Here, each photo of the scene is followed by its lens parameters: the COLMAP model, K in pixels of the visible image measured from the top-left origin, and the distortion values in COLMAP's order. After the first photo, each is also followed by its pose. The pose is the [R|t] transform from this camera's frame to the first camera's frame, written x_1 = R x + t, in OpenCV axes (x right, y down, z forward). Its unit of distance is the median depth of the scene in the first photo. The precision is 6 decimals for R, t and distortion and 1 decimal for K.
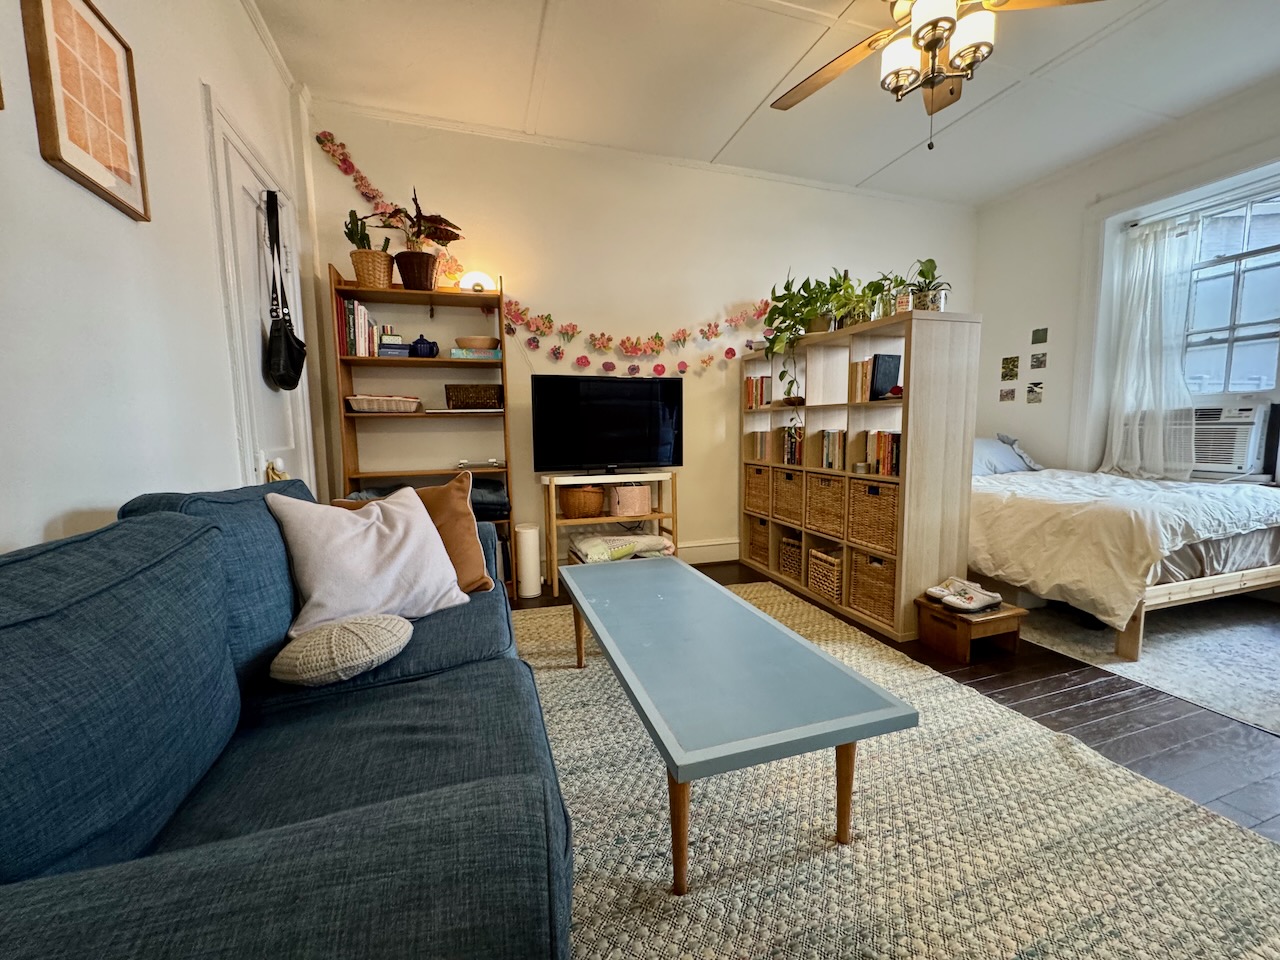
lens RADIAL K [[510.5, 0, 640.0], [0, 510.5, 480.0], [0, 0, 1]] dist [-0.002056, 0.000051]
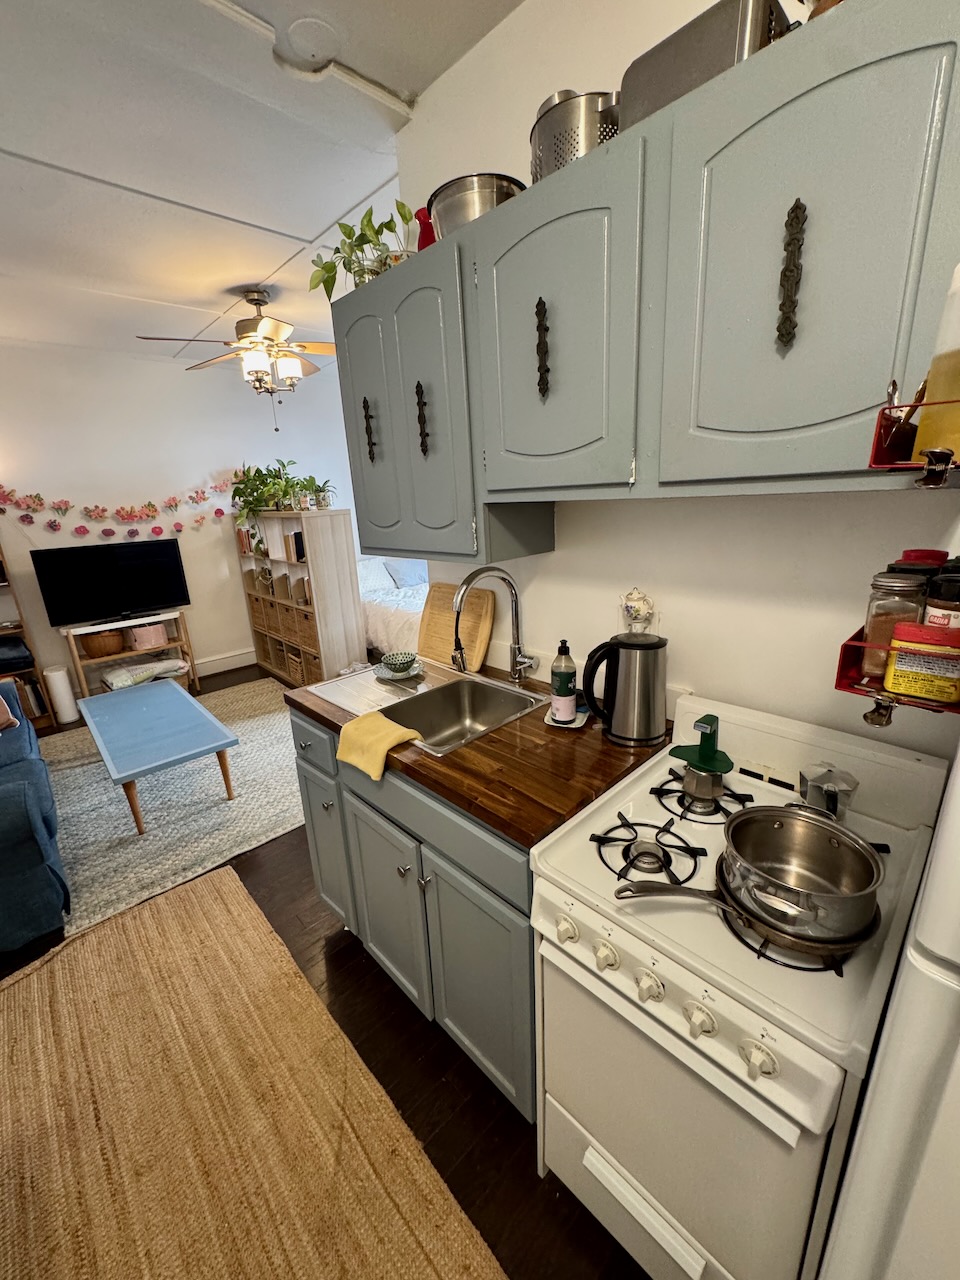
lens RADIAL K [[510.5, 0, 480.0], [0, 510.5, 640.0], [0, 0, 1]] dist [-0.002056, 0.000051]
pose [[0.903581, -0.146418, 0.402621, 0.234503], [0.078883, 0.980578, 0.179565, -0.125209], [-0.421093, -0.130492, 0.897582, -0.570316]]
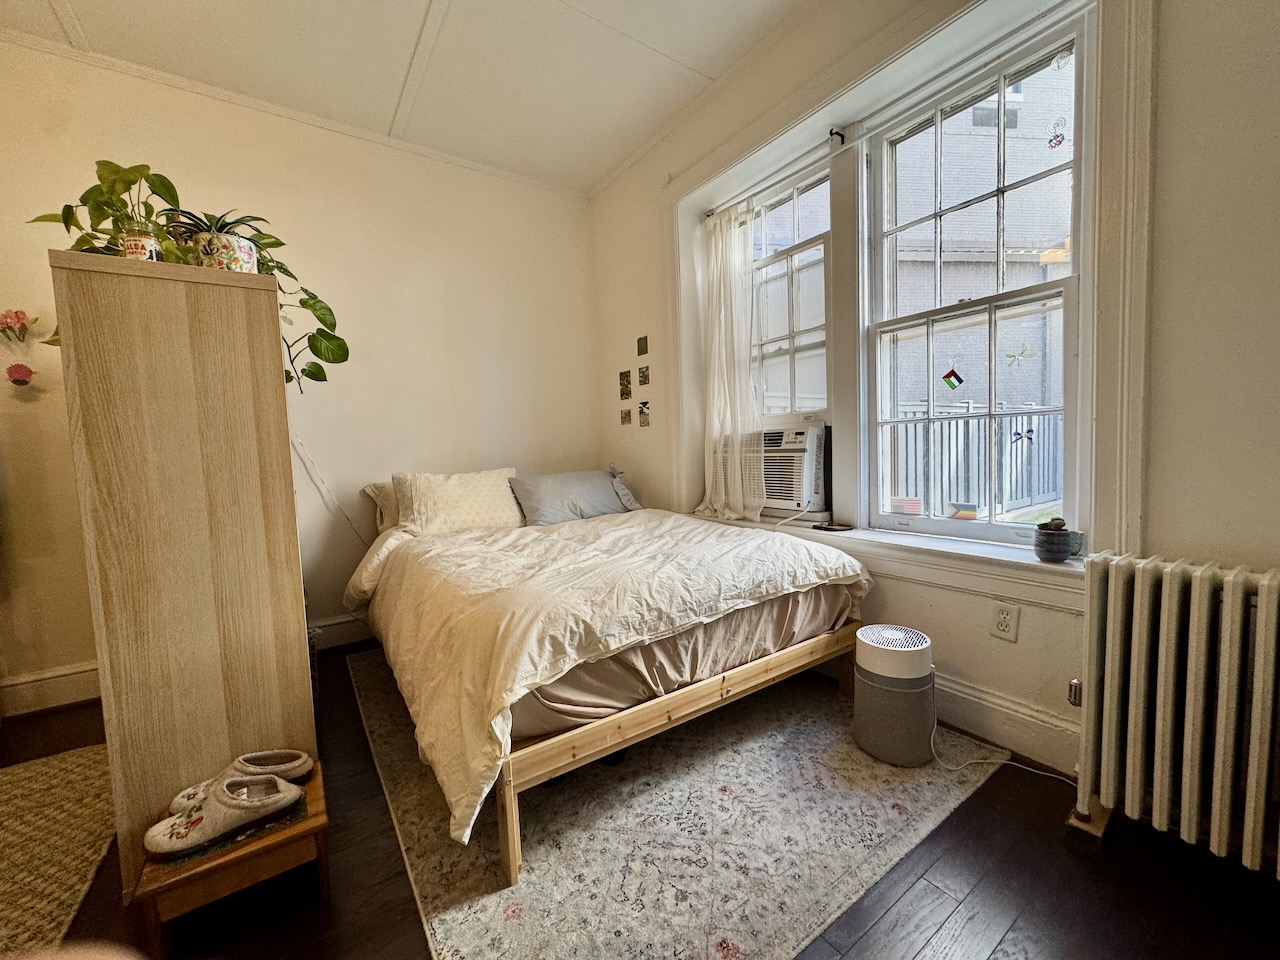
lens RADIAL K [[510.5, 0, 640.0], [0, 510.5, 480.0], [0, 0, 1]] dist [-0.002056, 0.000051]
pose [[0.959457, -0.039207, 0.279116, 0.665534], [0.051680, 0.997961, -0.037466, -0.043249], [-0.277077, 0.050372, 0.959526, 0.271081]]
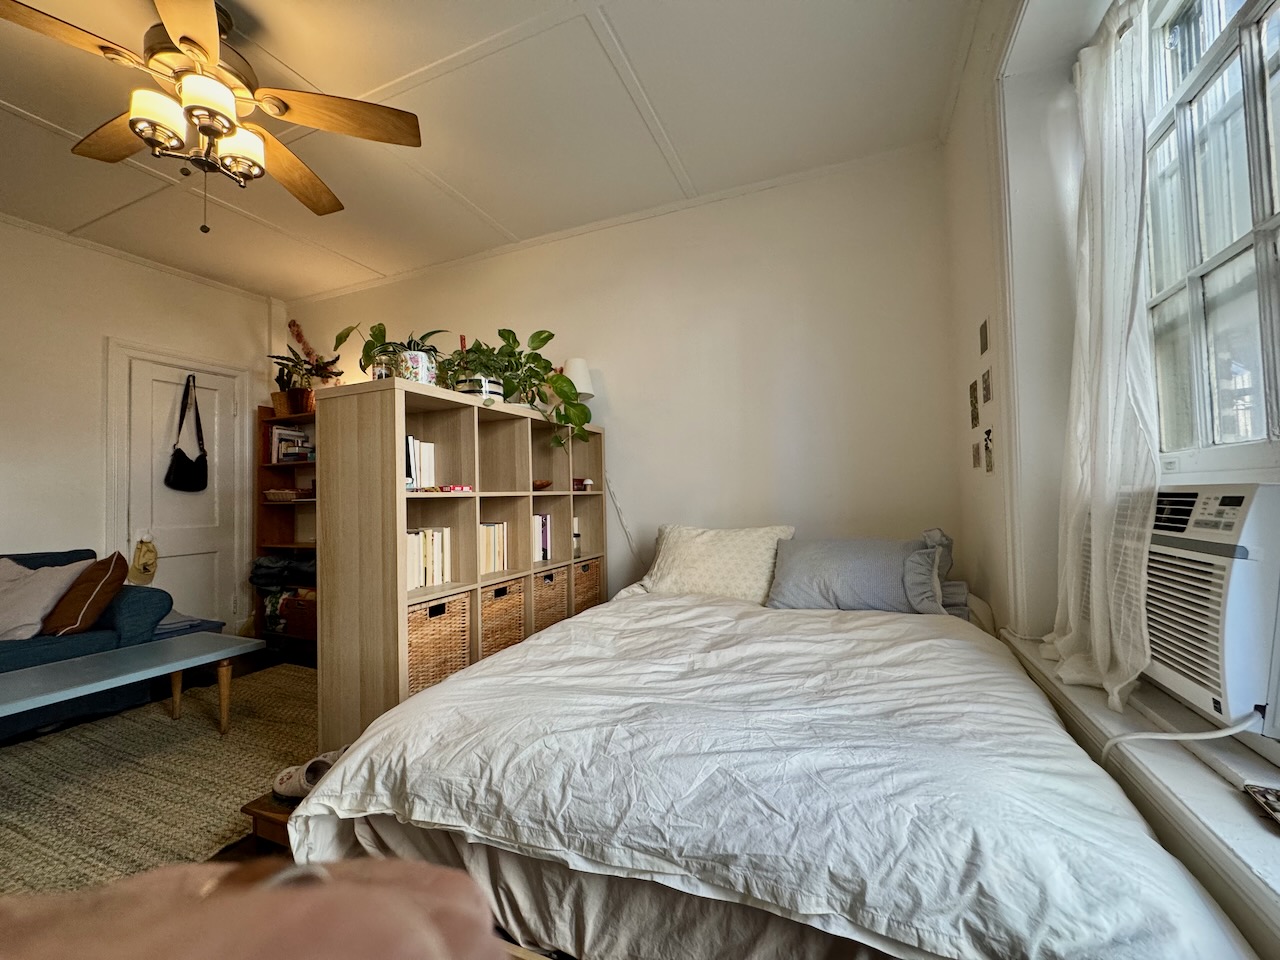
lens RADIAL K [[510.5, 0, 640.0], [0, 510.5, 480.0], [0, 0, 1]] dist [-0.002056, 0.000051]
pose [[0.752111, -0.022284, -0.658659, 1.052306], [-0.056979, 0.993487, -0.098675, -0.095638], [0.656568, 0.111744, 0.745943, 0.528151]]
